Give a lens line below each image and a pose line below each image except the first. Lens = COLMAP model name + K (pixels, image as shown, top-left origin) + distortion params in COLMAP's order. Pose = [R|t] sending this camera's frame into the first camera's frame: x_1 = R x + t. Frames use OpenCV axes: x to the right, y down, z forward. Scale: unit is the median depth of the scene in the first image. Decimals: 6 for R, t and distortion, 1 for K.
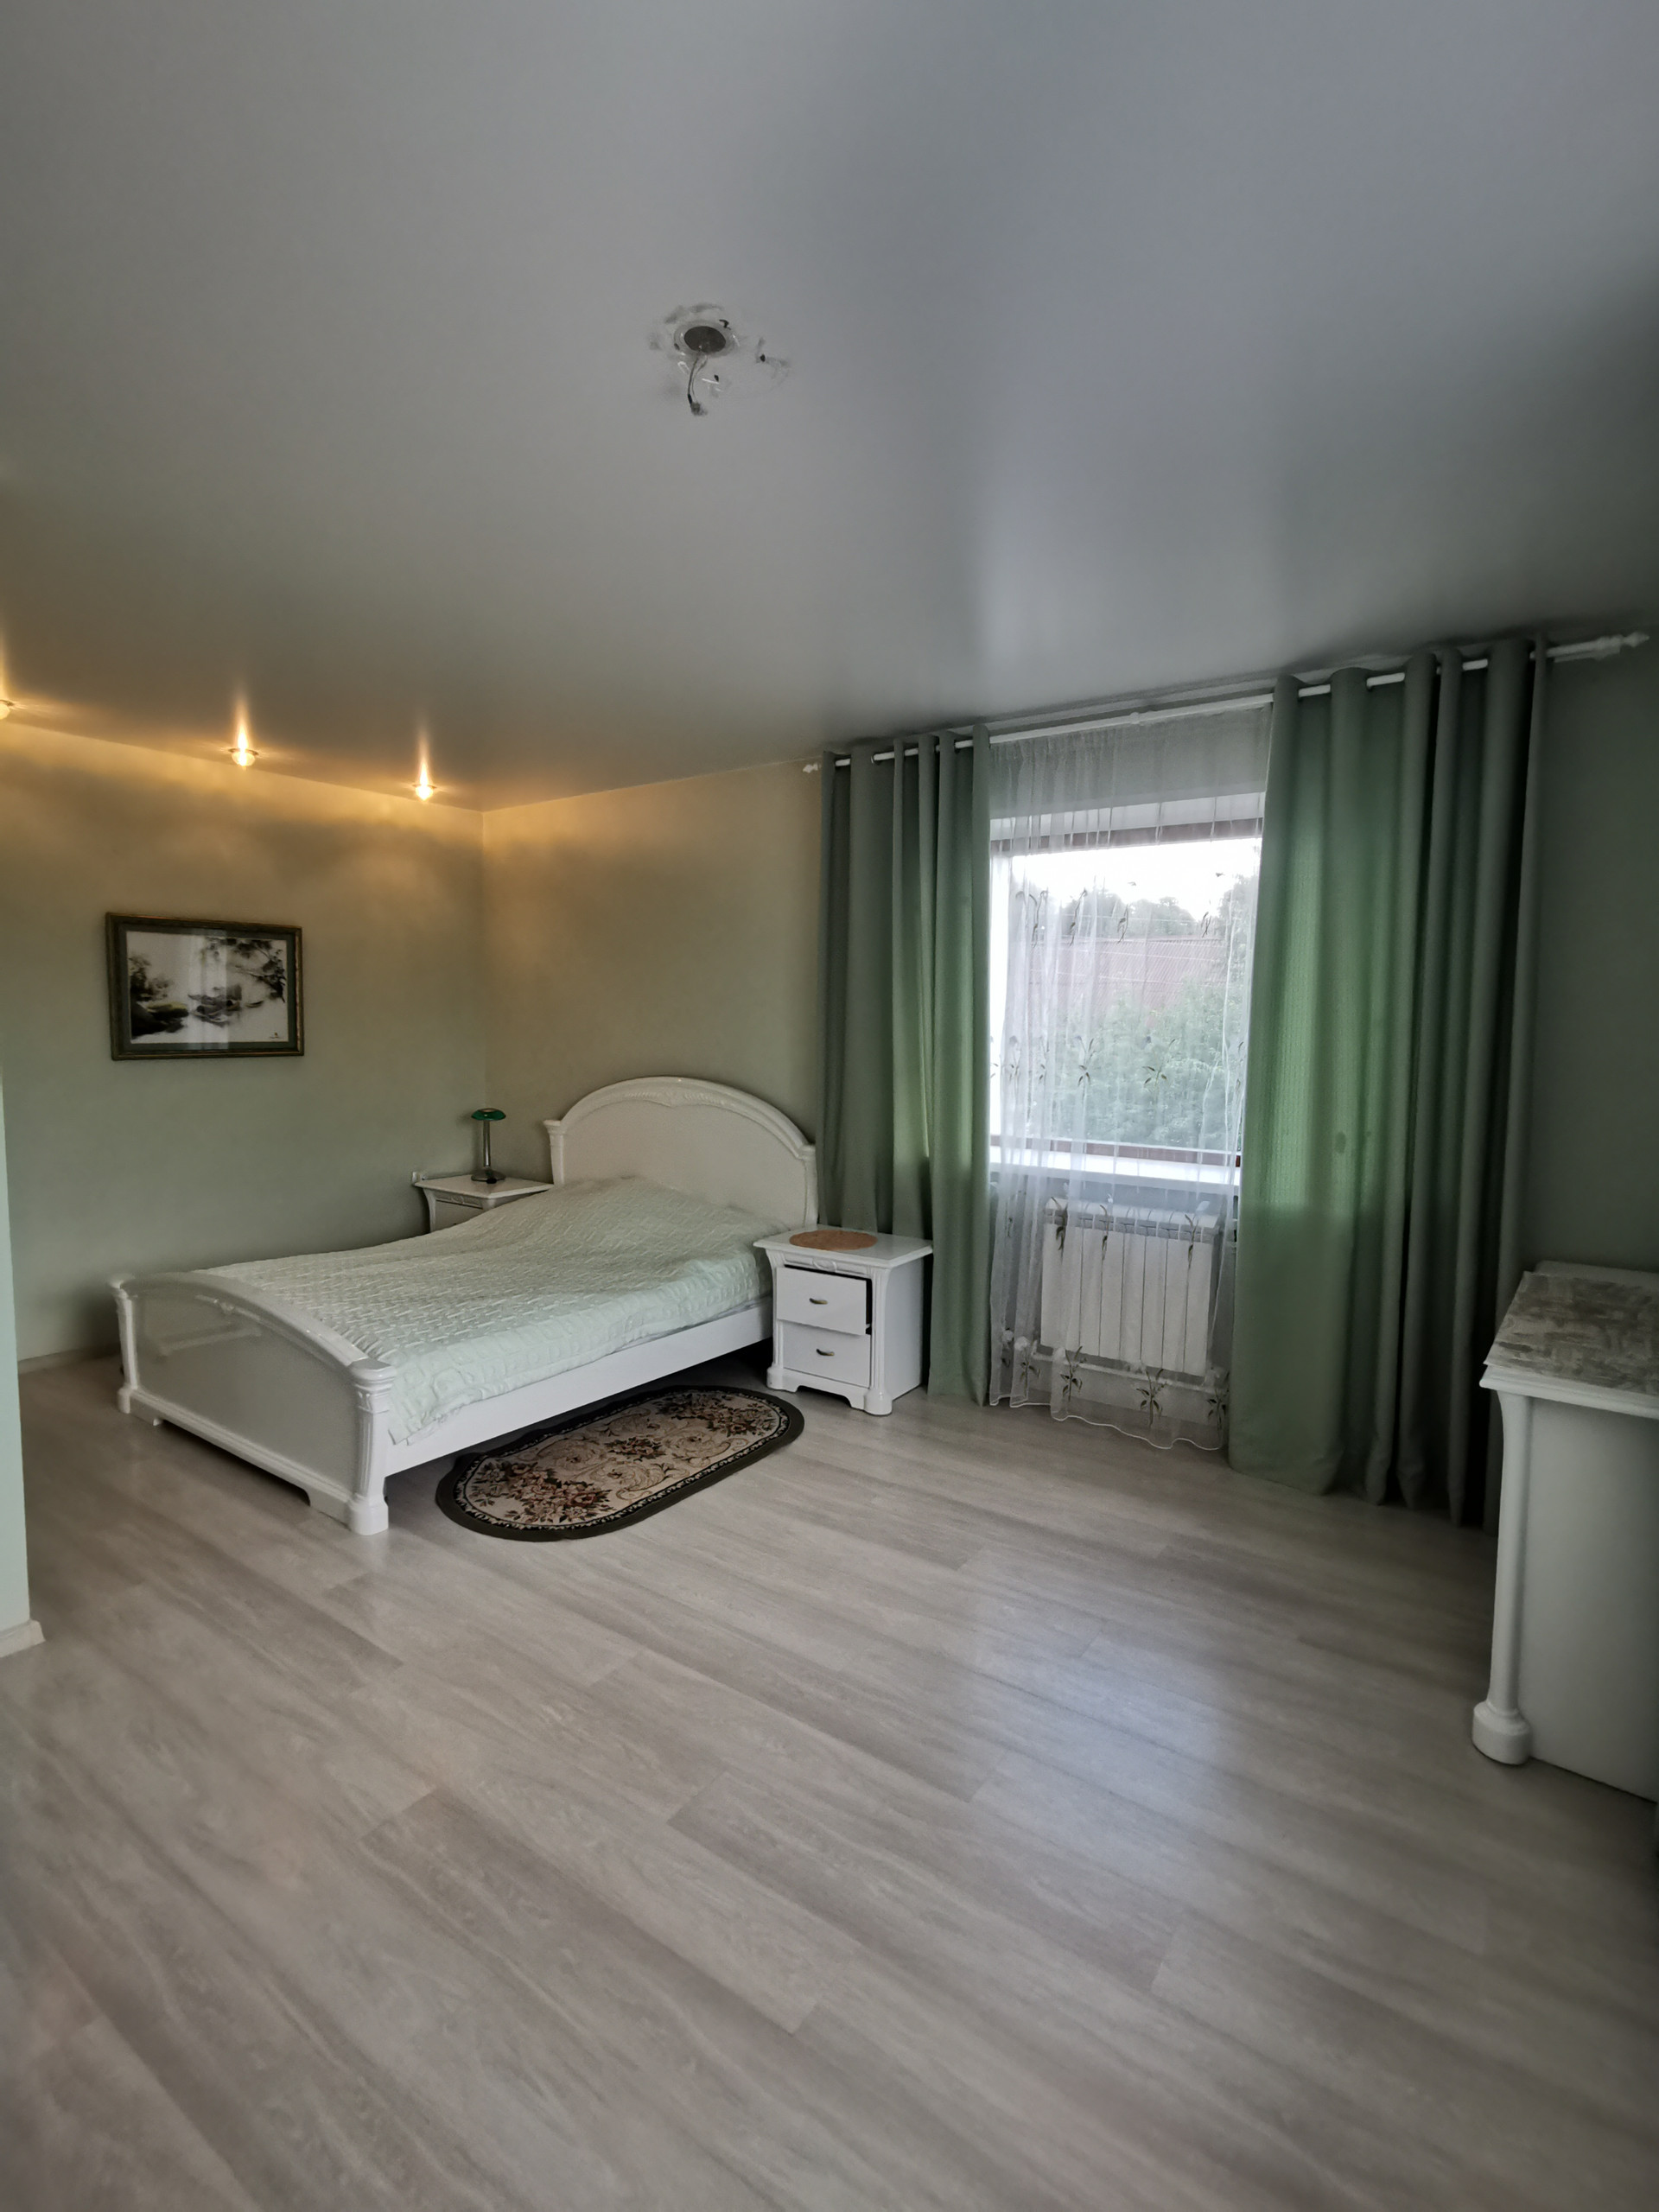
lens RADIAL K [[1046.0, 0, 829.5], [0, 1046.0, 1106.0], [0, 0, 1]] dist [-0.056584, 0.031790]
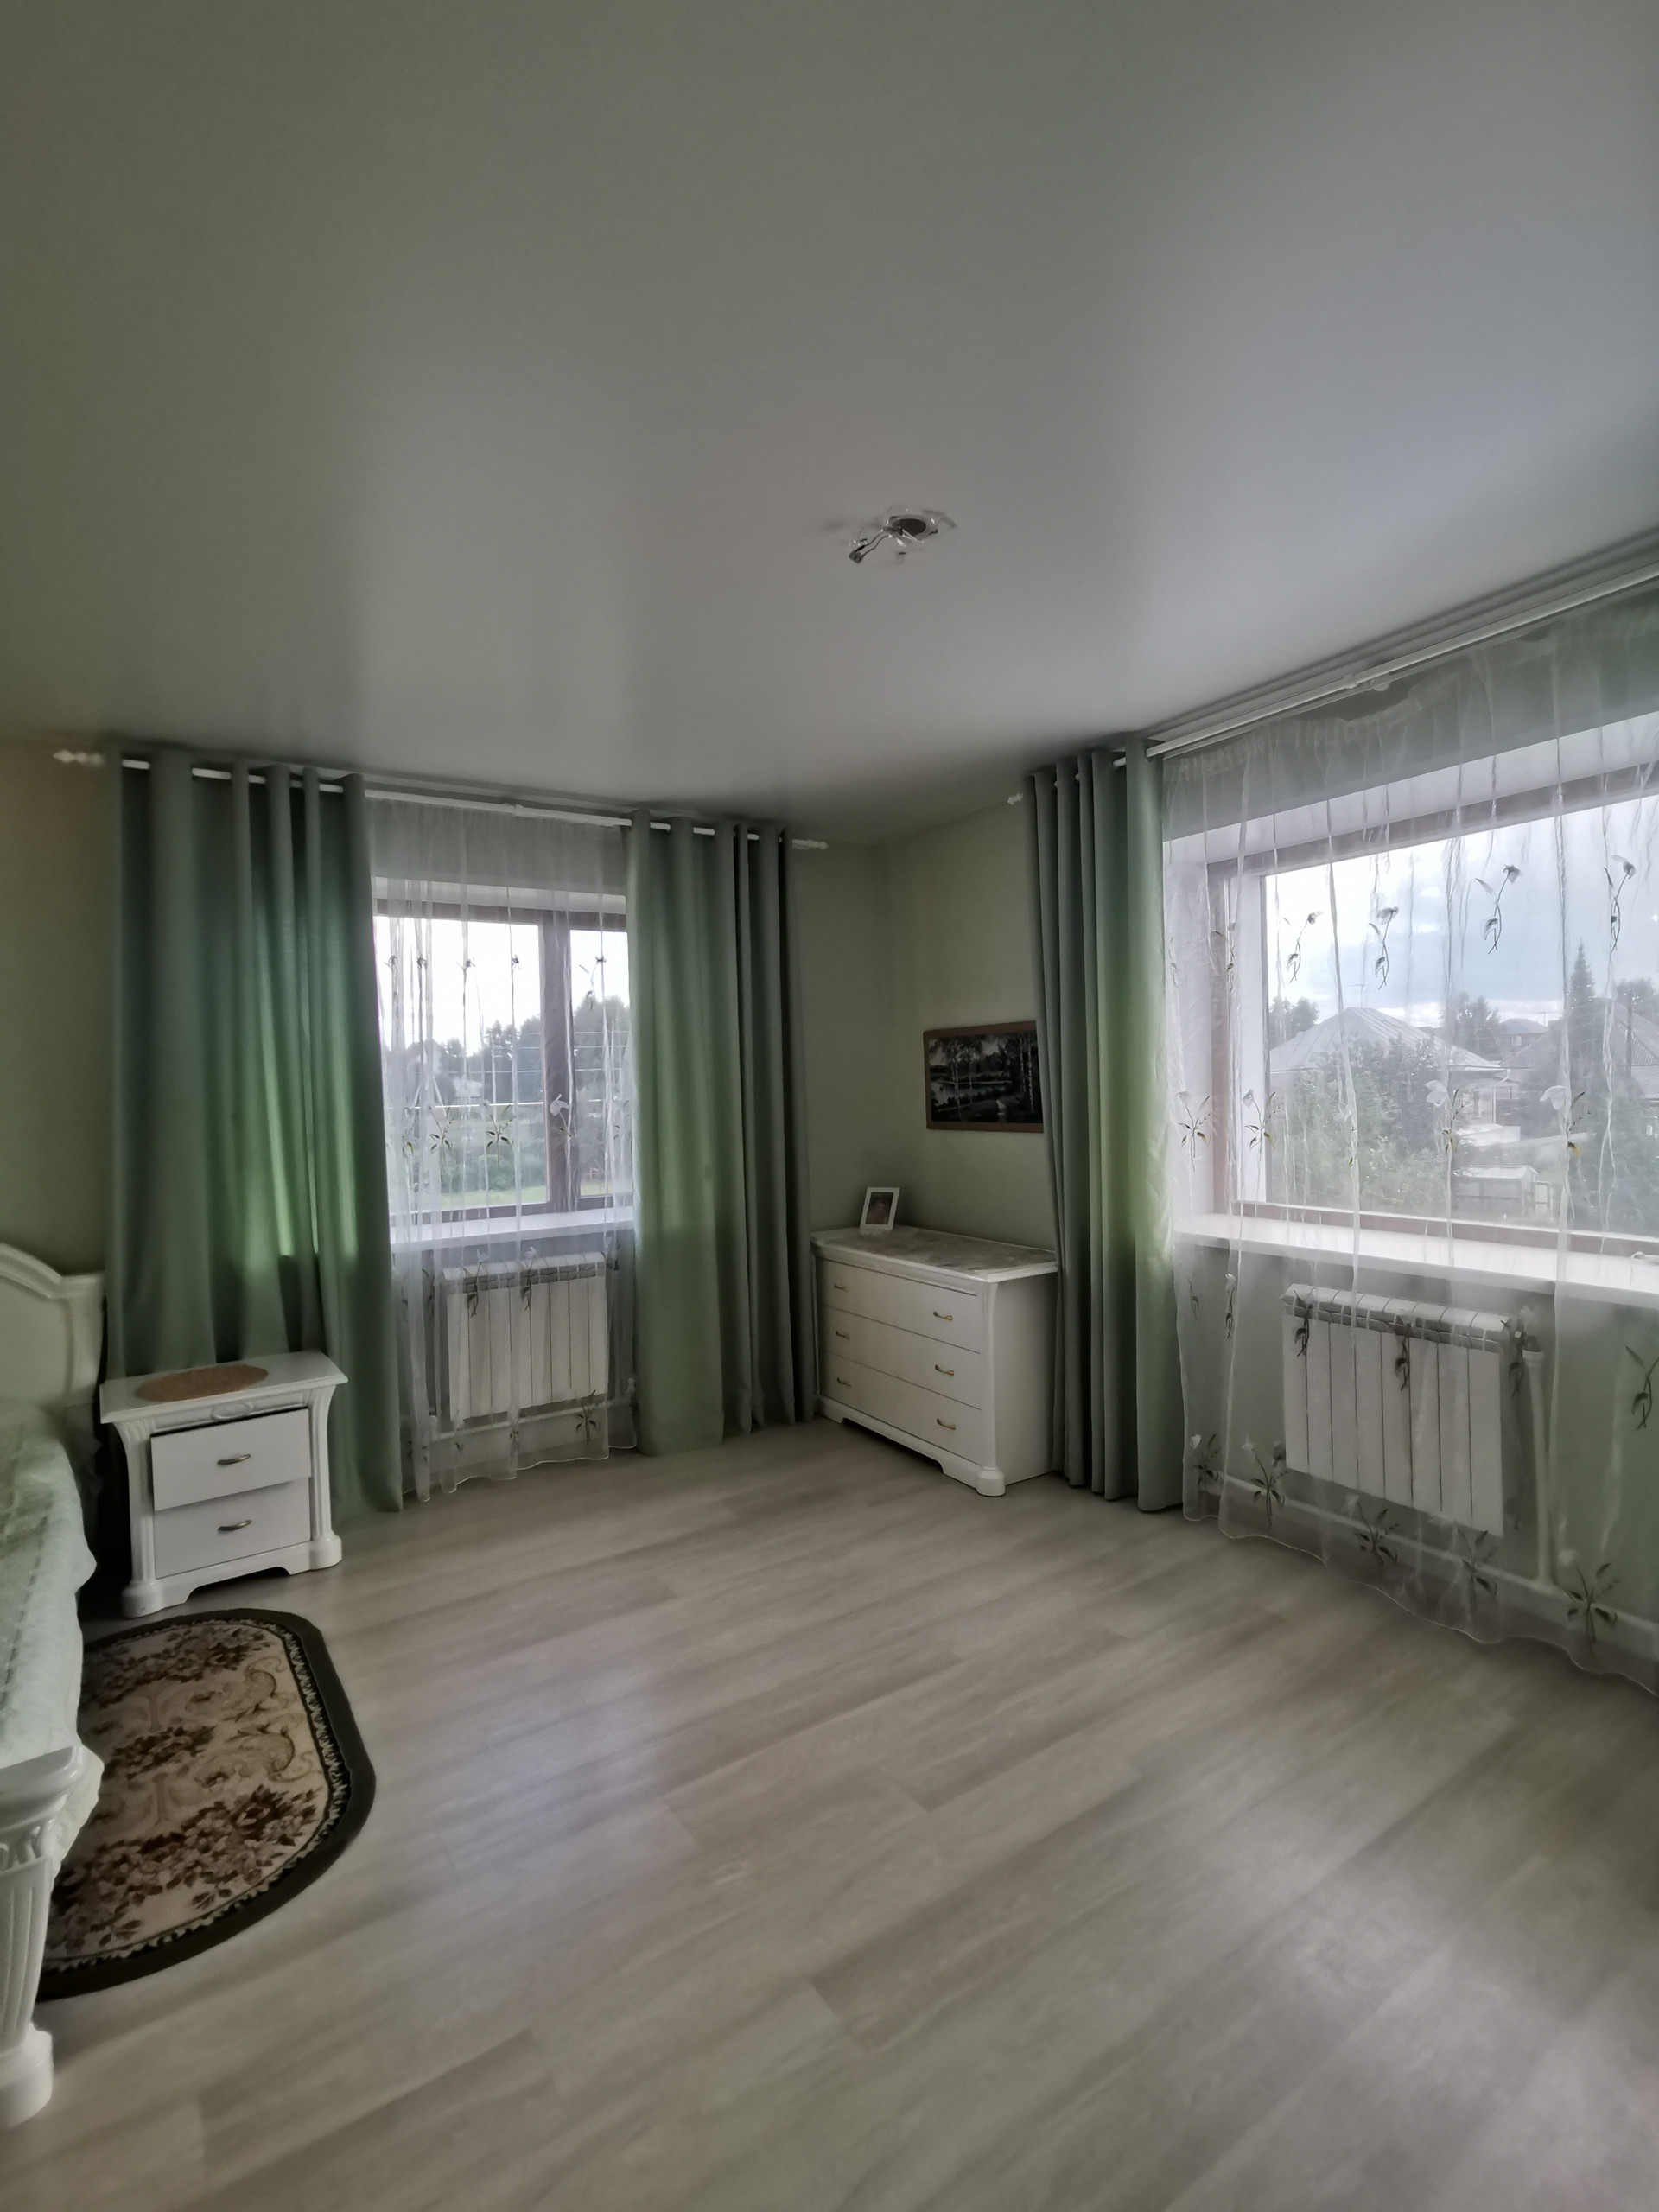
lens RADIAL K [[1048.4, 0, 829.5], [0, 1048.4, 1106.0], [0, 0, 1]] dist [-0.025437, 0.017641]
pose [[0.350491, -0.040979, 0.935669, -0.695474], [0.099814, 0.994987, 0.006187, -0.041887], [-0.931232, 0.091224, 0.352824, 0.364276]]
